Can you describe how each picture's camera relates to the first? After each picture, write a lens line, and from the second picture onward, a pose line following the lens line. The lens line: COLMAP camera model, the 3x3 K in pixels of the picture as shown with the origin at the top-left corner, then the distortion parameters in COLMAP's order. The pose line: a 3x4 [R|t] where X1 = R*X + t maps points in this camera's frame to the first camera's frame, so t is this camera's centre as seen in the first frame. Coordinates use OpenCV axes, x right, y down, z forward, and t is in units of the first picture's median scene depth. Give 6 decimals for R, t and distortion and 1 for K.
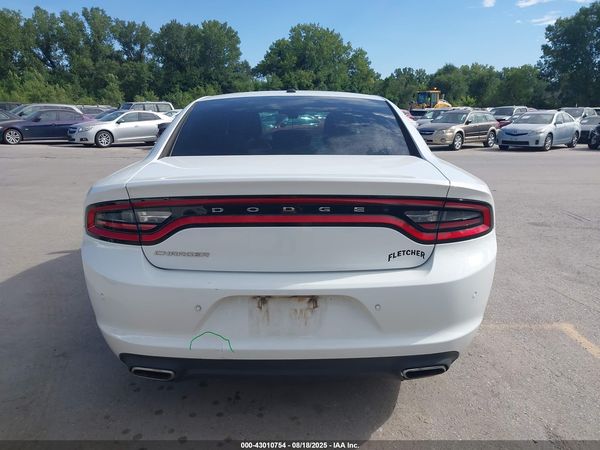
lens RADIAL K [[467.8, 0, 299.4], [0, 467.8, 223.3], [0, 0, 1]] dist [0.003744, 0.004050]
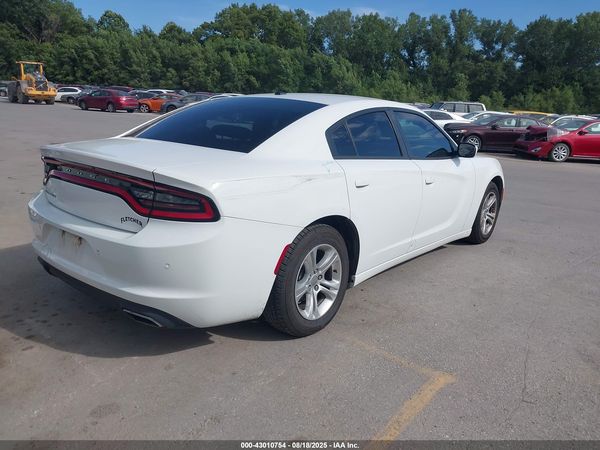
lens RADIAL K [[467.8, 0, 300.3], [0, 467.8, 221.6], [0, 0, 1]] dist [0.003744, 0.004050]
pose [[0.775063, 0.194437, -0.601226, 1.358651], [-0.196094, 0.978516, 0.063661, -0.104304], [0.600687, 0.068556, 0.796539, 0.248194]]
